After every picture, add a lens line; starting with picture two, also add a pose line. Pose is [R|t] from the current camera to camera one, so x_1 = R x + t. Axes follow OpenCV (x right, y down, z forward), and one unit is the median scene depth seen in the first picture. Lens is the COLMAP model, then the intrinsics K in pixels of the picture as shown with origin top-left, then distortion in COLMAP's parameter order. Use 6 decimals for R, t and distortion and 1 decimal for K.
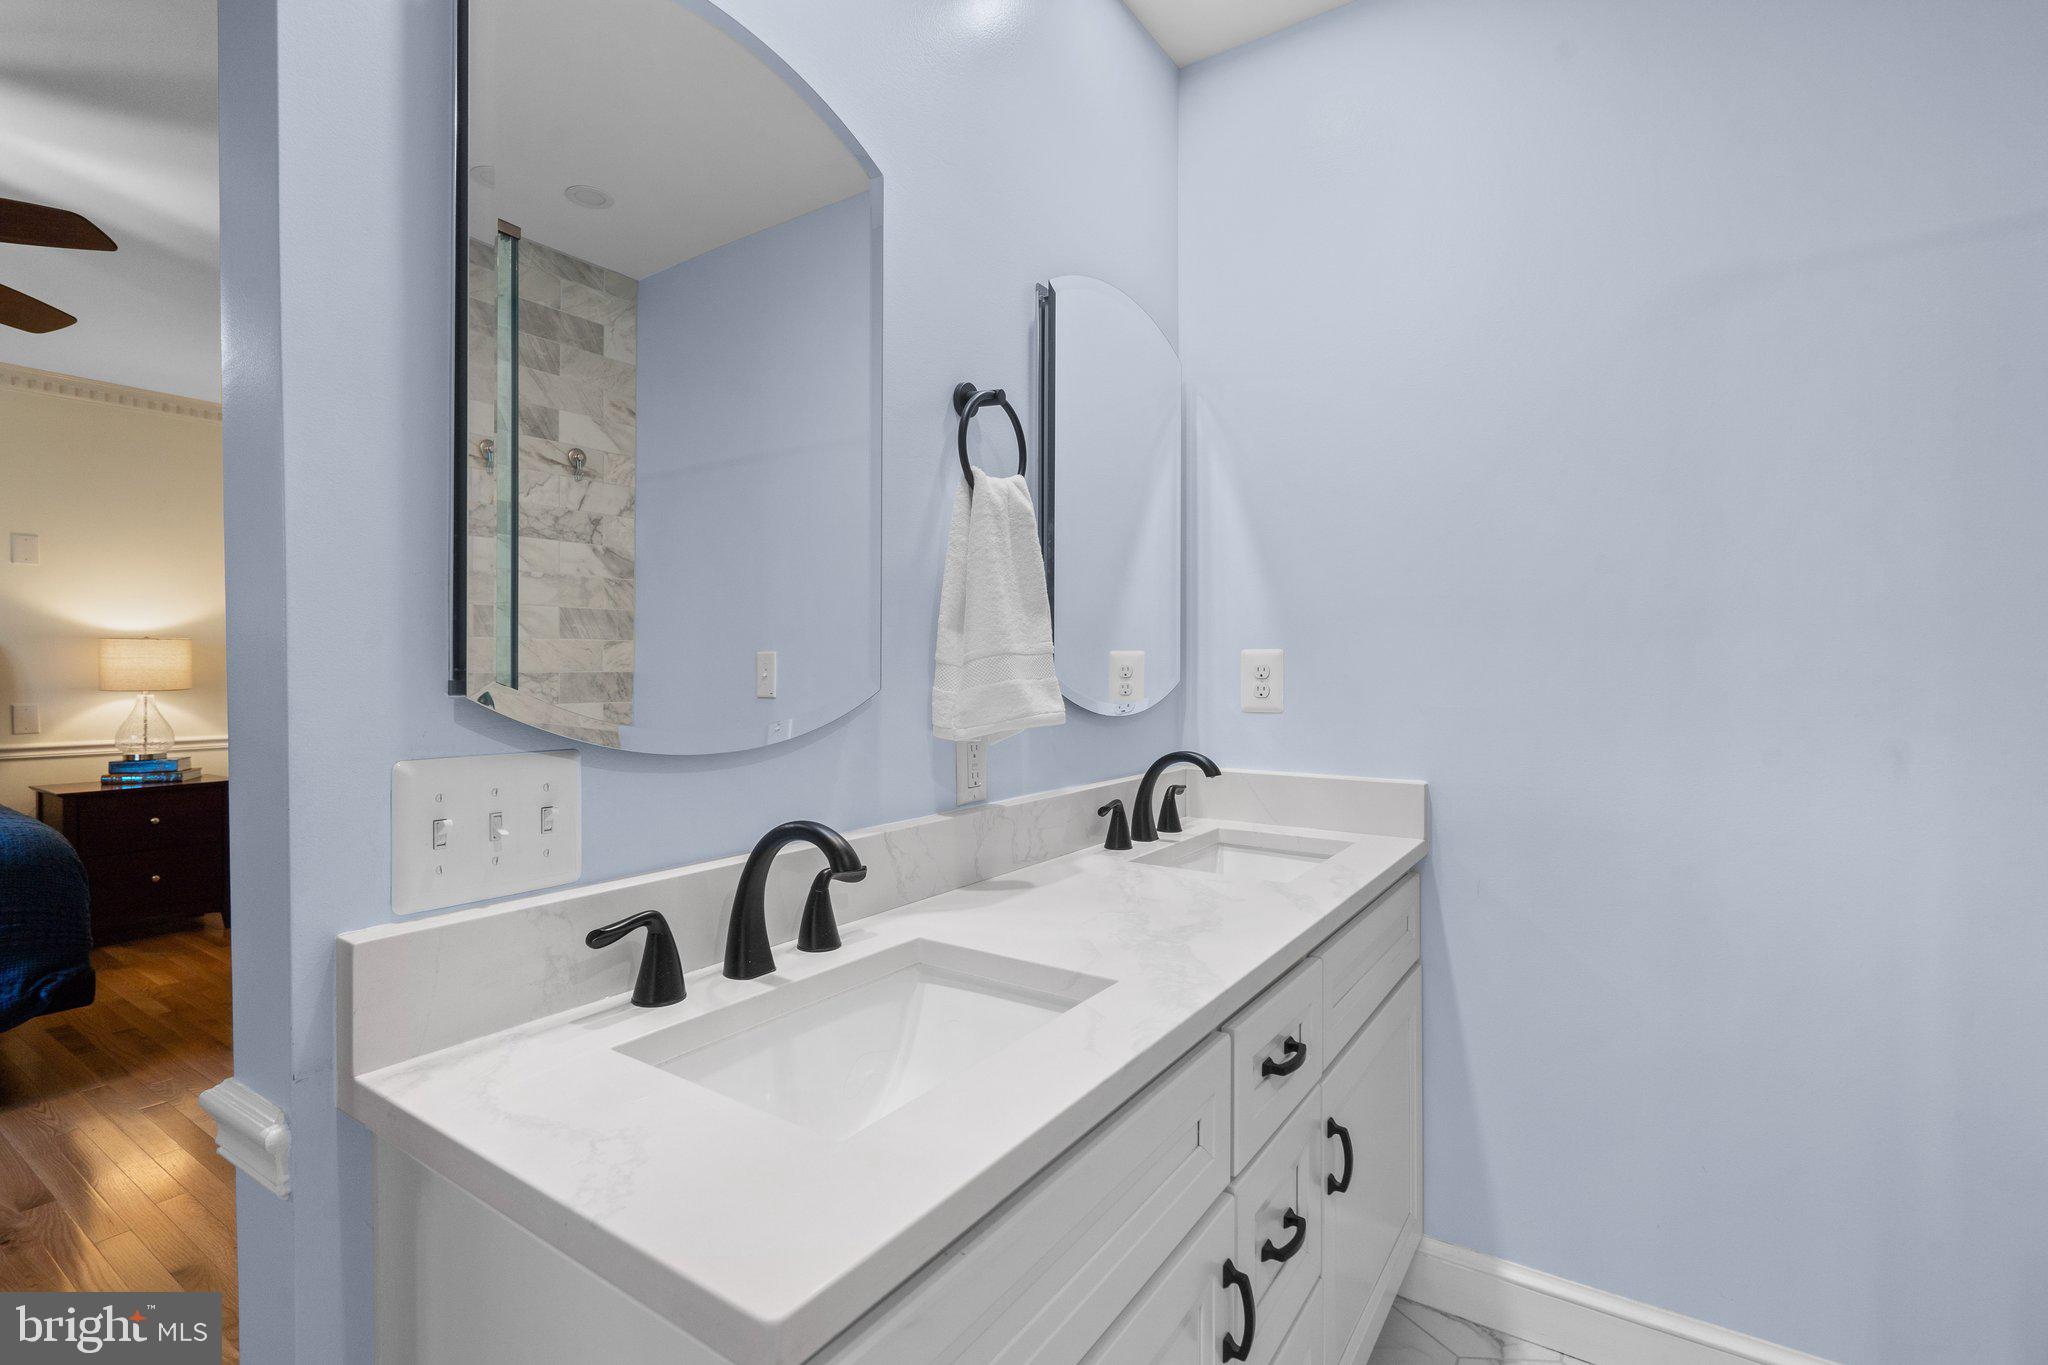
lens RADIAL K [[941.7, 0, 1020.2], [0, 941.7, 677.5], [0, 0, 1]] dist [-0.003094, 0.001097]
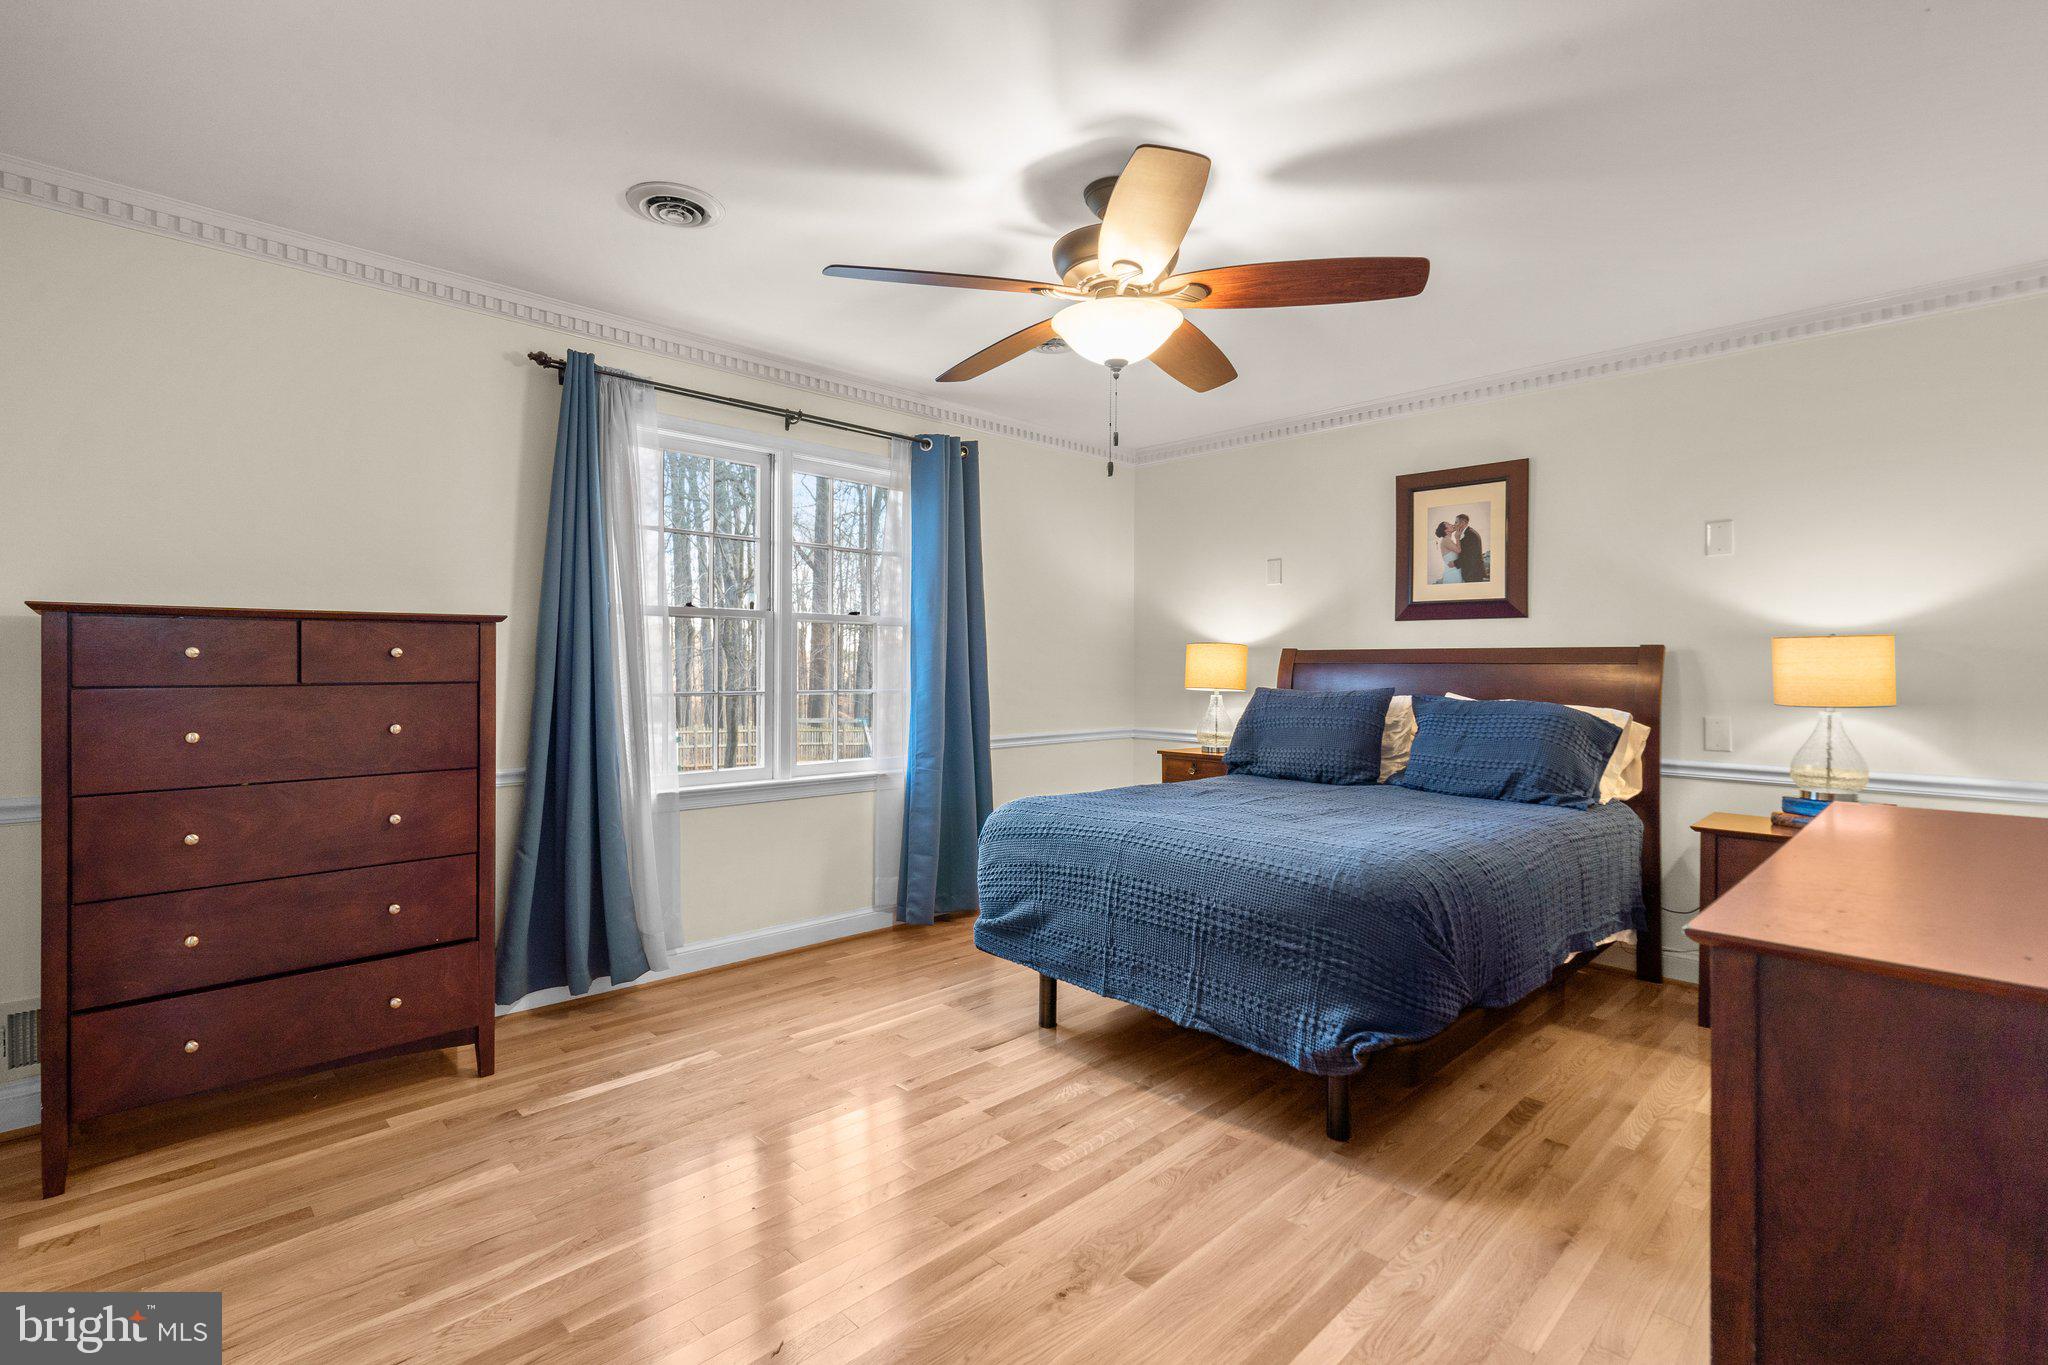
lens RADIAL K [[941.7, 0, 1021.1], [0, 941.7, 677.9], [0, 0, 1]] dist [-0.003094, 0.001097]
pose [[-0.204241, 0.006509, -0.978899, -0.078626], [-0.011926, 0.999887, 0.009137, -0.007805], [0.978848, 0.013541, -0.204140, 0.539356]]
